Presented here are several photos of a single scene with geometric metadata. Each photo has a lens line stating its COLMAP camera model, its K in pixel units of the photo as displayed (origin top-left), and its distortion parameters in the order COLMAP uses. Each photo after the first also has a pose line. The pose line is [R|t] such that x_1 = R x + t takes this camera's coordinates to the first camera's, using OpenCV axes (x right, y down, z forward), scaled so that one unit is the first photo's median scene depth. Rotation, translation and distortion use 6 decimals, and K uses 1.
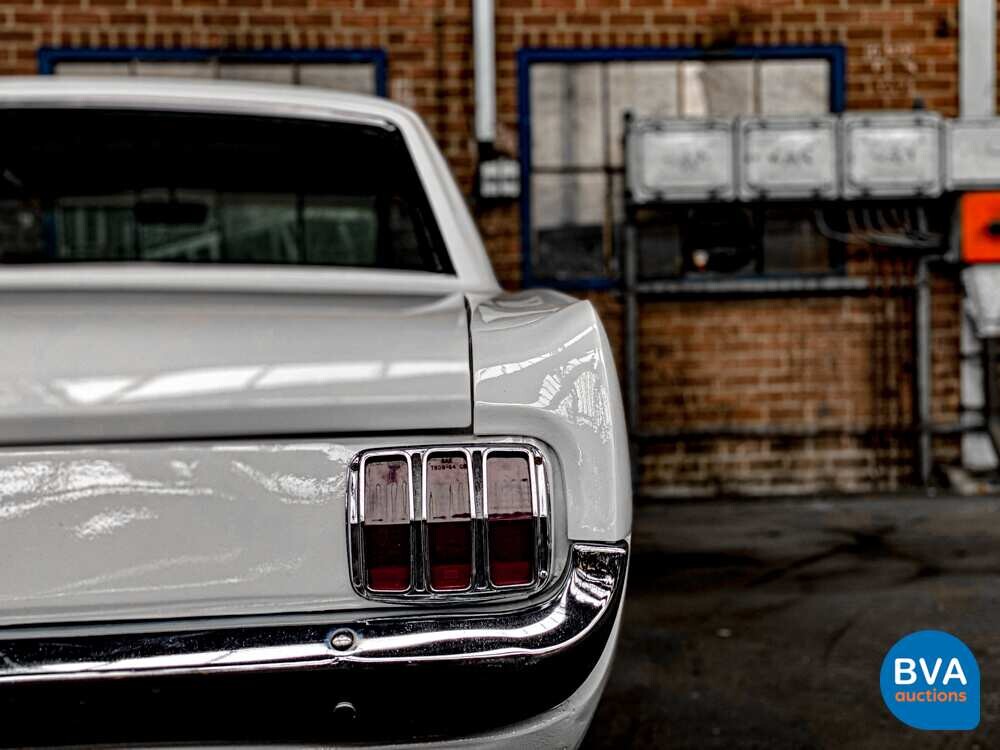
lens RADIAL K [[1487.0, 0, 504.9], [0, 1487.0, 354.1], [0, 0, 1]] dist [0.142780, -0.205929]
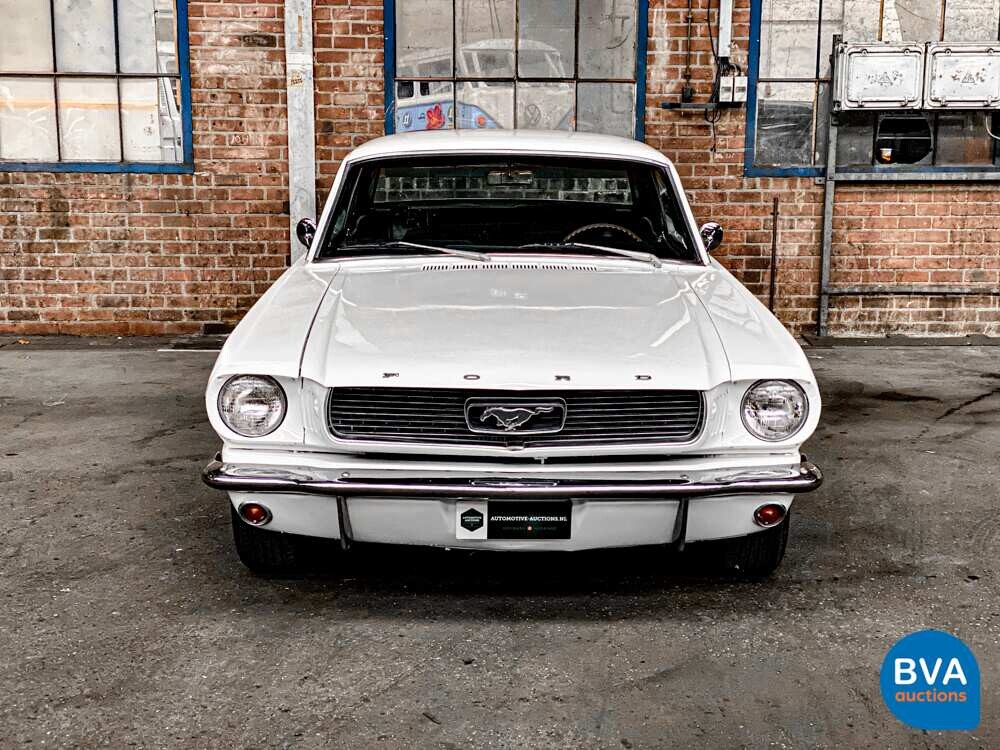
lens RADIAL K [[1469.8, 0, 505.2], [0, 1469.8, 359.1], [0, 0, 1]] dist [0.232939, -0.676321]
pose [[0.997930, 0.036045, -0.053257, -0.120770], [-0.027803, 0.988580, 0.148108, -0.070469], [0.057988, -0.146321, 0.987536, -0.301087]]
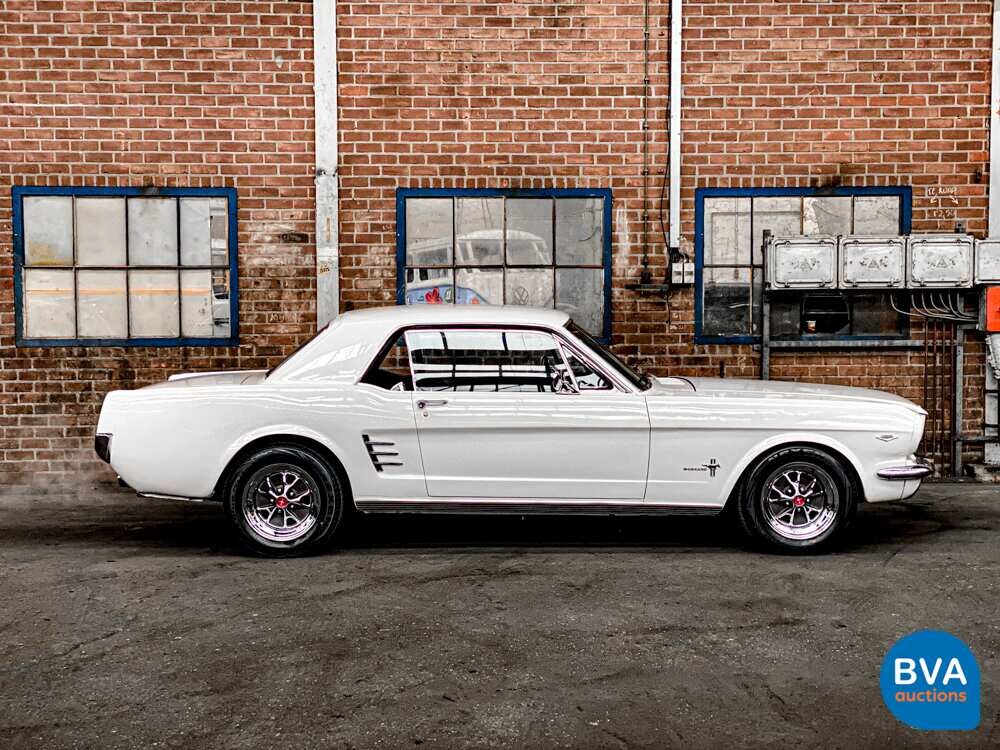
lens RADIAL K [[1468.3, 0, 499.6], [0, 1468.3, 354.2], [0, 0, 1]] dist [0.143896, -0.131224]
pose [[0.998230, 0.020165, -0.055945, -0.105626], [-0.018905, 0.999557, 0.022968, -0.063166], [0.056384, -0.021869, 0.998170, -0.543242]]
